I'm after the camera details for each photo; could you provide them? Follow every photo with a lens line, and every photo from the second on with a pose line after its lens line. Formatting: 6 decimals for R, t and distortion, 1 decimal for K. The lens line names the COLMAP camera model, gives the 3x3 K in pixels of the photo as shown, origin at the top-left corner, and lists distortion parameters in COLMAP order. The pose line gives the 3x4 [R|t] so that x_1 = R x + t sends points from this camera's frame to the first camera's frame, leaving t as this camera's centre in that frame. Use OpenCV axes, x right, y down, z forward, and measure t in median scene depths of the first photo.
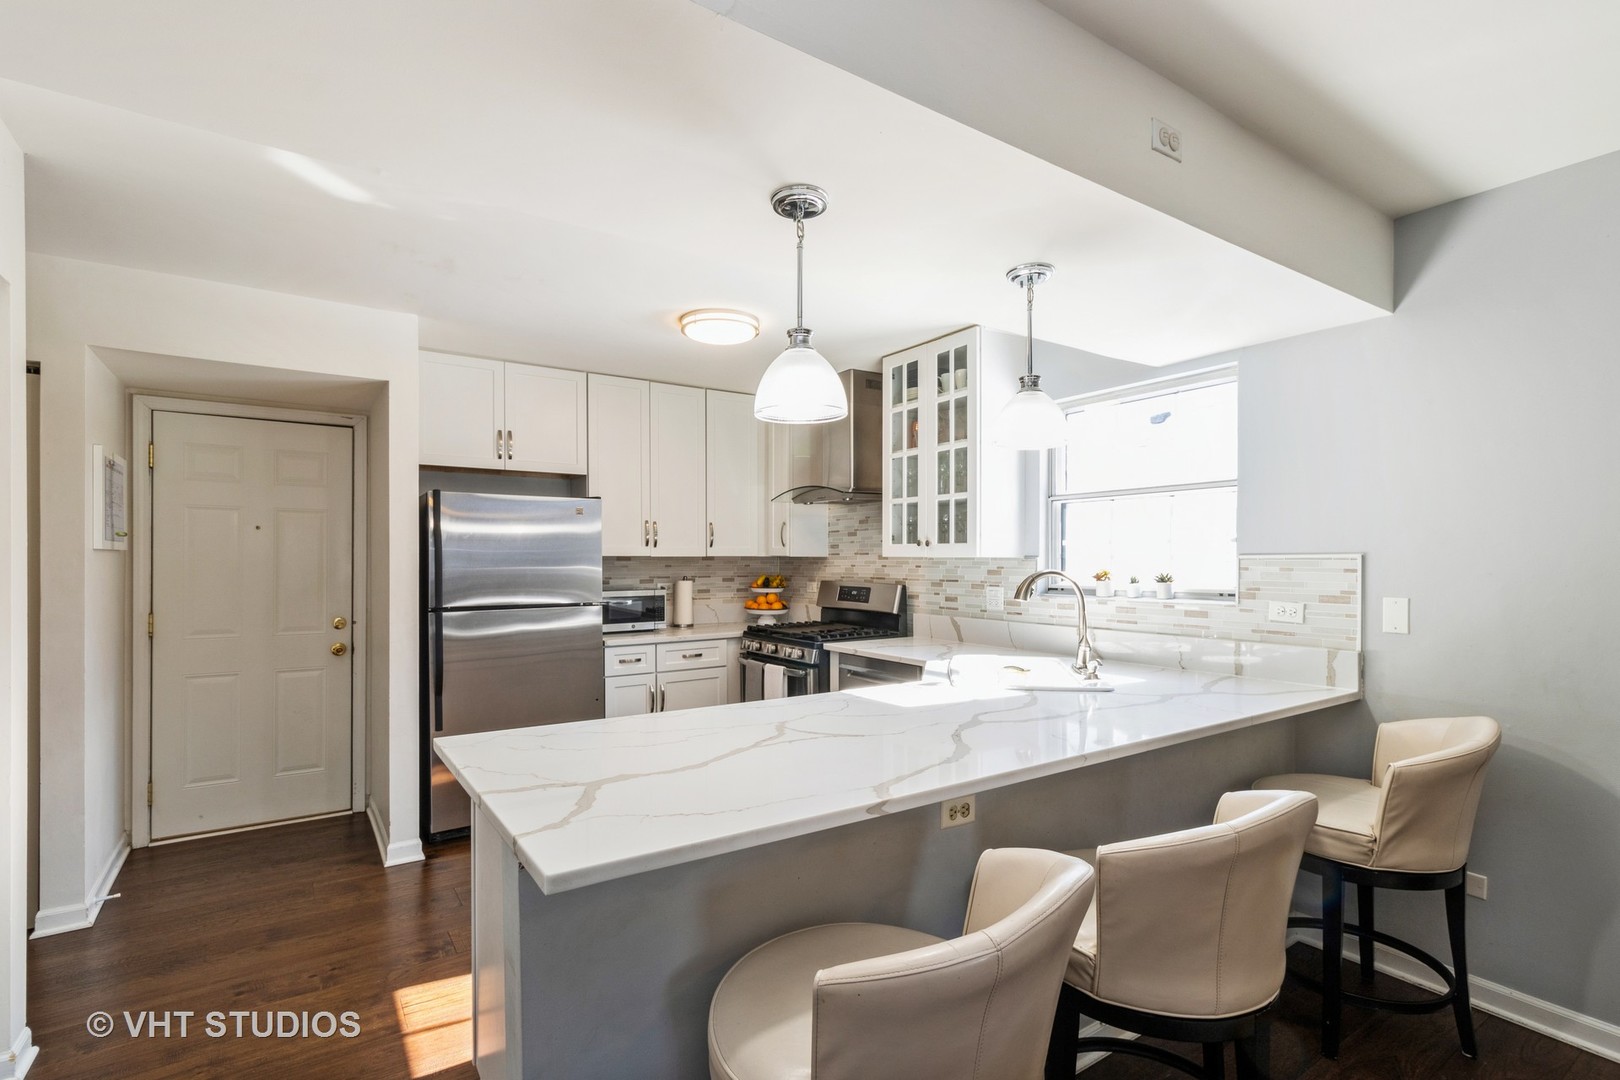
lens RADIAL K [[762.8, 0, 811.6], [0, 762.8, 557.6], [0, 0, 1]] dist [0.002087, 0.002312]
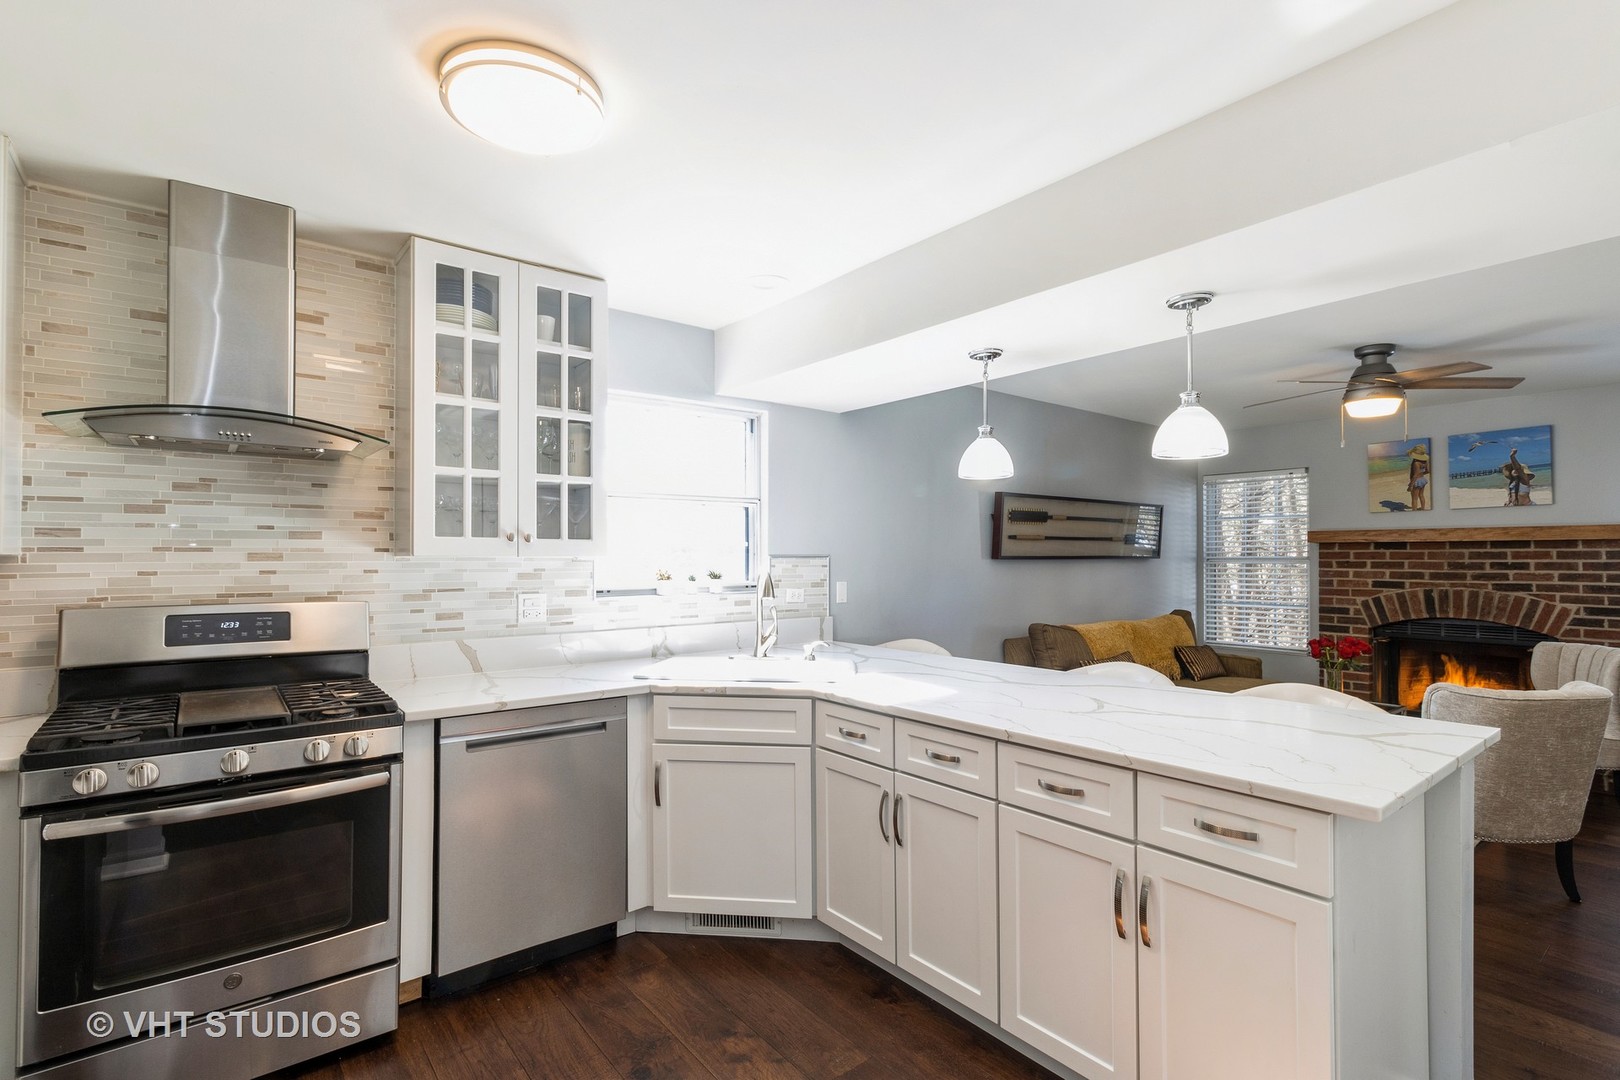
lens RADIAL K [[762.8, 0, 809.9], [0, 762.8, 554.2], [0, 0, 1]] dist [0.002087, 0.002312]
pose [[-0.074136, 0.014437, 0.997144, -0.577983], [0.006152, 0.999883, -0.014020, 0.009590], [-0.997229, 0.005095, -0.074217, 0.761189]]
